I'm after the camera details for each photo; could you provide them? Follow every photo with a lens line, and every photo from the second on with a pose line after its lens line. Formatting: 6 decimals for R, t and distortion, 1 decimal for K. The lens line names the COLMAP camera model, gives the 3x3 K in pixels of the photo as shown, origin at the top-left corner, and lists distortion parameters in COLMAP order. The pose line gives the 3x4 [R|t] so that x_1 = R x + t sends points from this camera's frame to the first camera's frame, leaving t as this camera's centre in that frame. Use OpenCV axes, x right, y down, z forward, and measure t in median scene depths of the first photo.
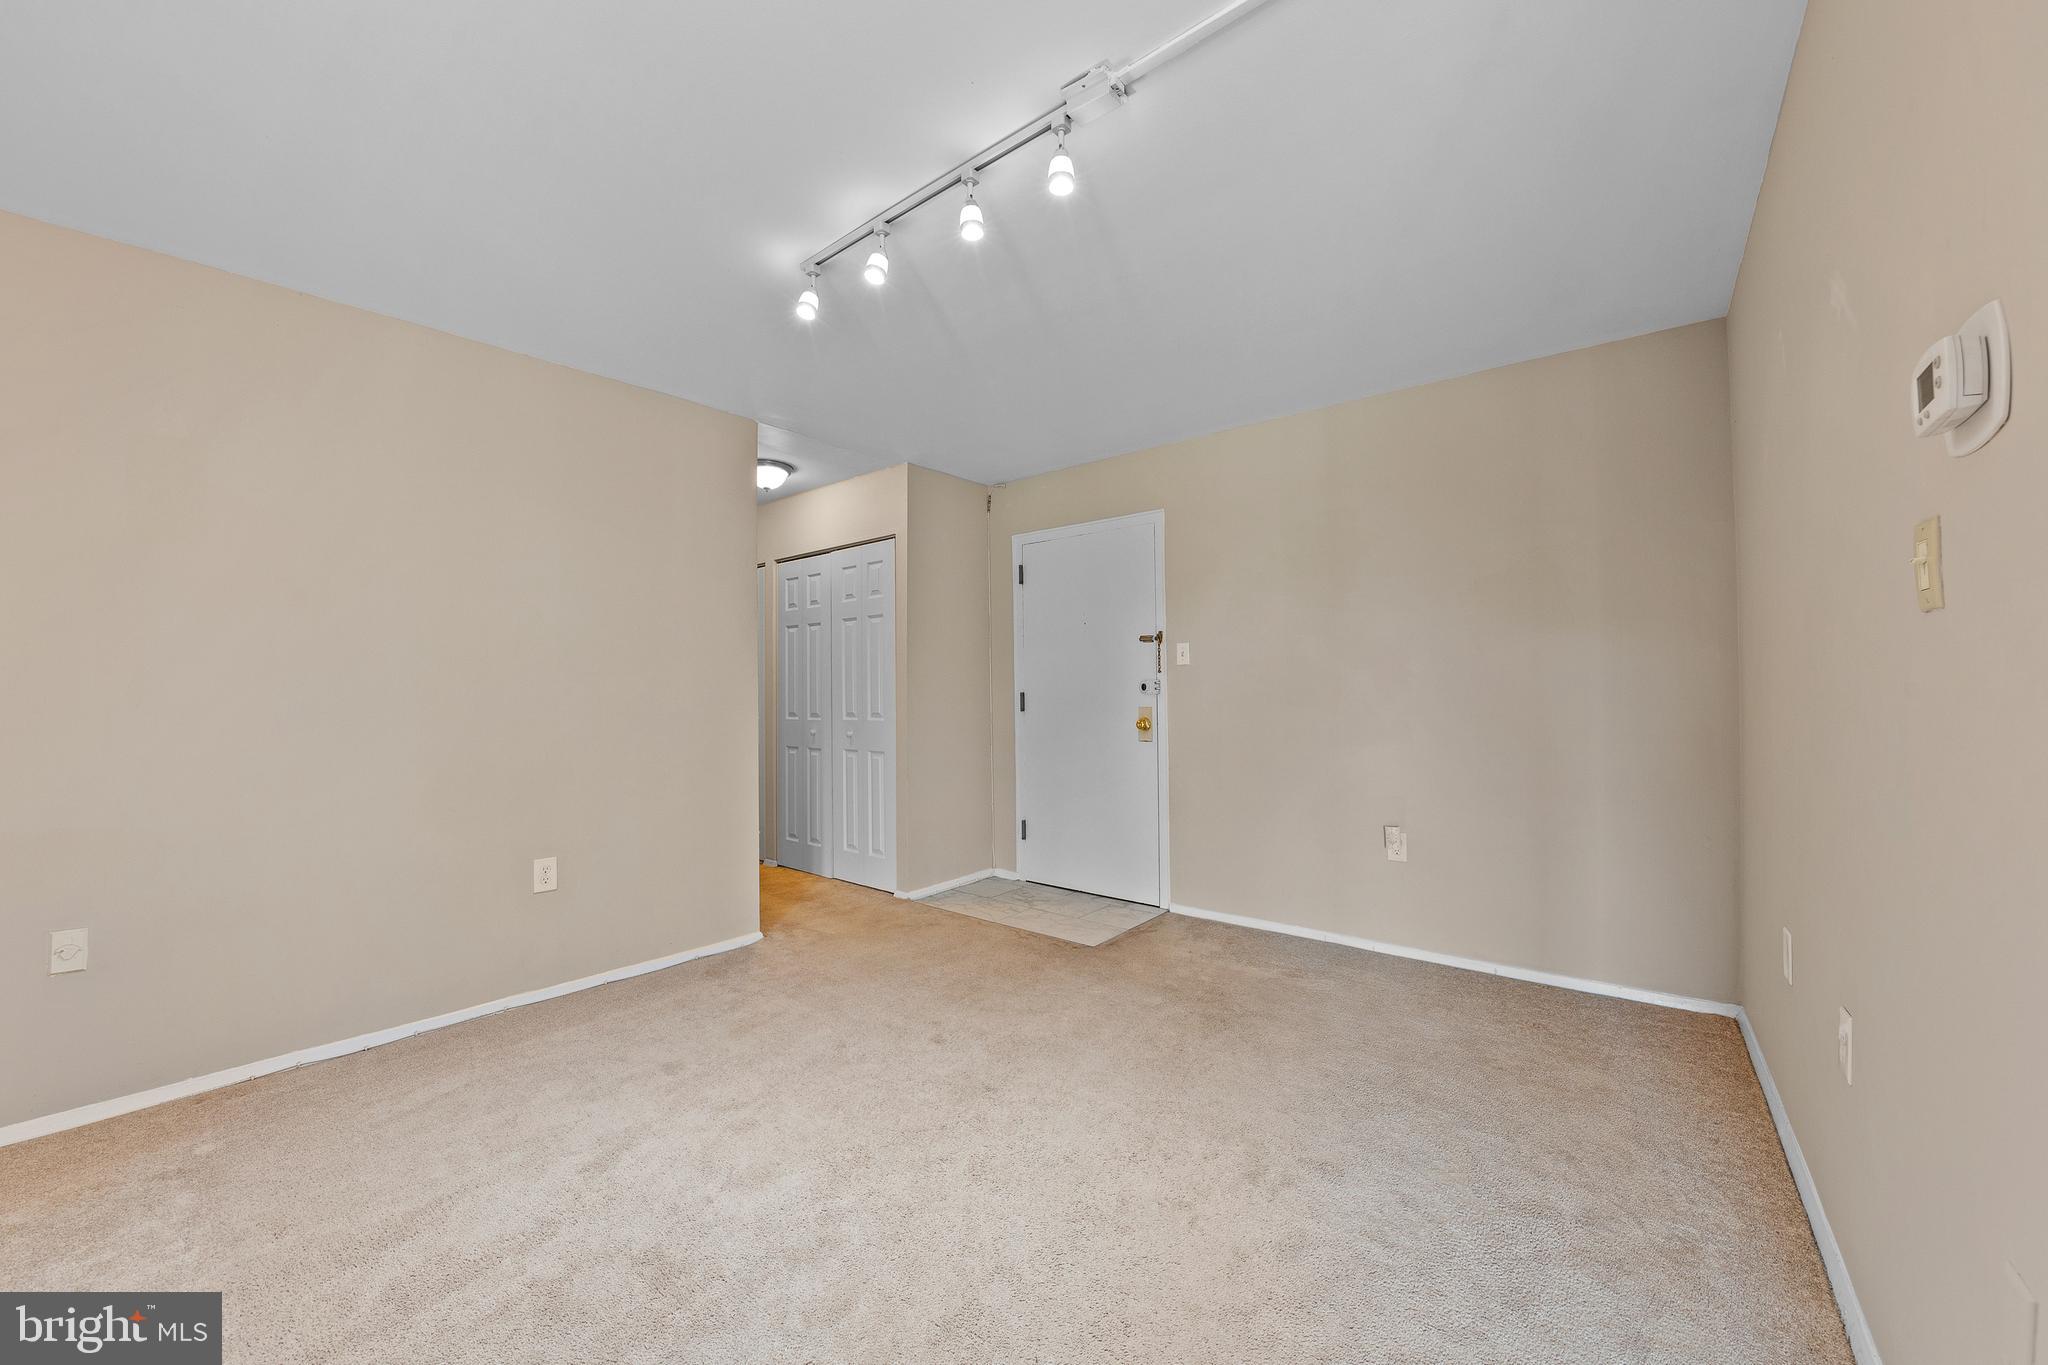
lens RADIAL K [[741.5, 0, 971.2], [0, 741.5, 680.1], [0, 0, 1]] dist [-0.028704, 0.000035]
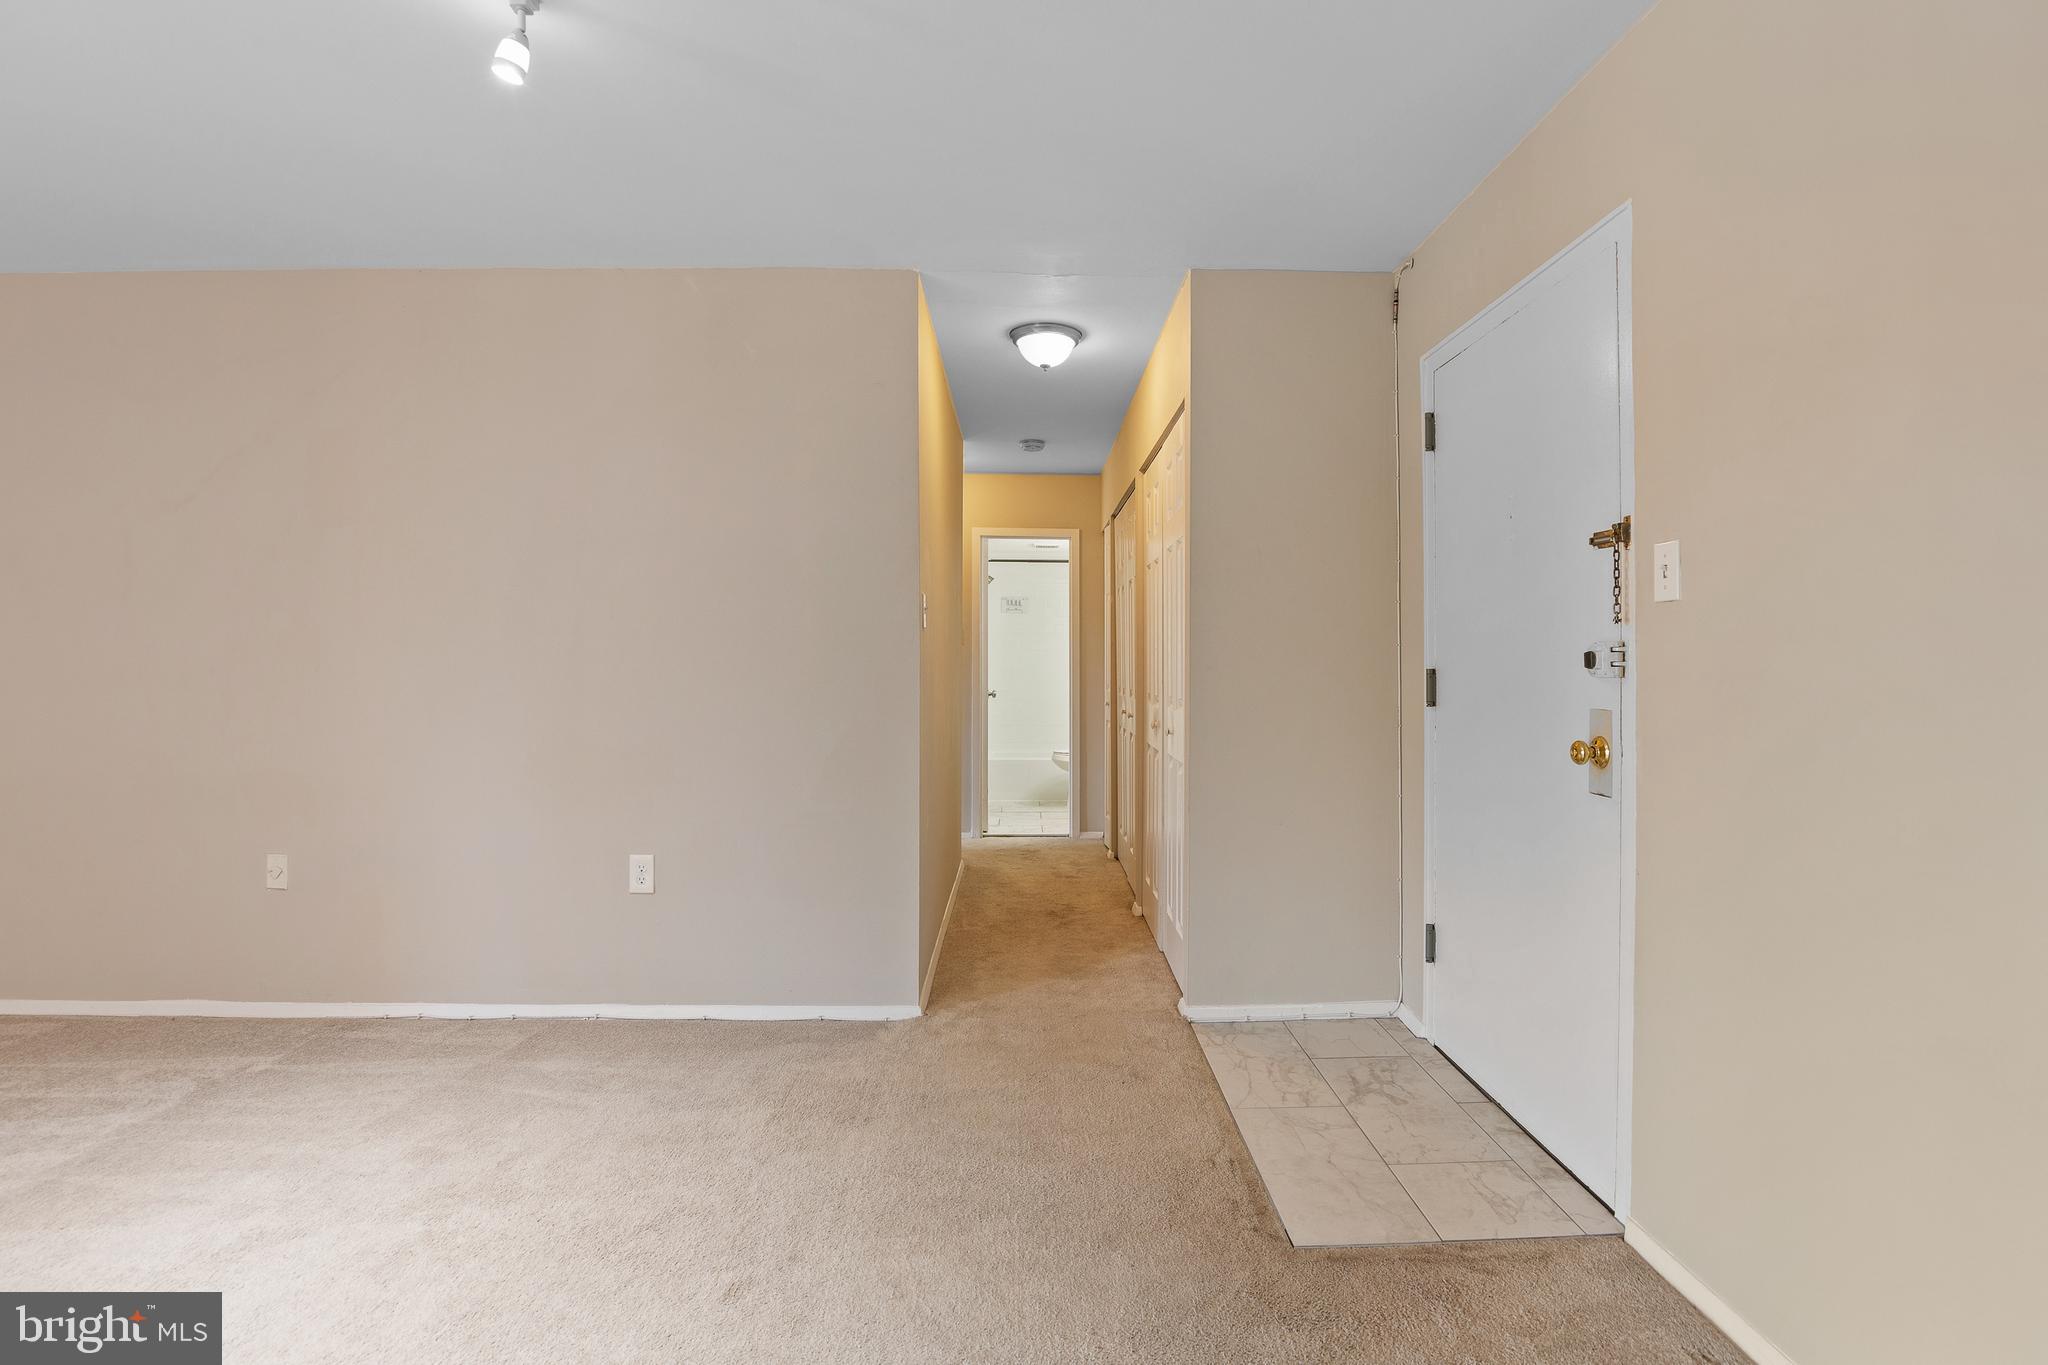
lens RADIAL K [[931.2, 0, 1014.2], [0, 931.2, 666.9], [0, 0, 1]] dist [-0.024685, 0.000186]
pose [[0.694695, 0.013446, -0.719178, 0.382870], [0.002937, 0.999764, 0.021529, 0.001505], [0.719298, -0.017069, 0.694492, 0.435888]]
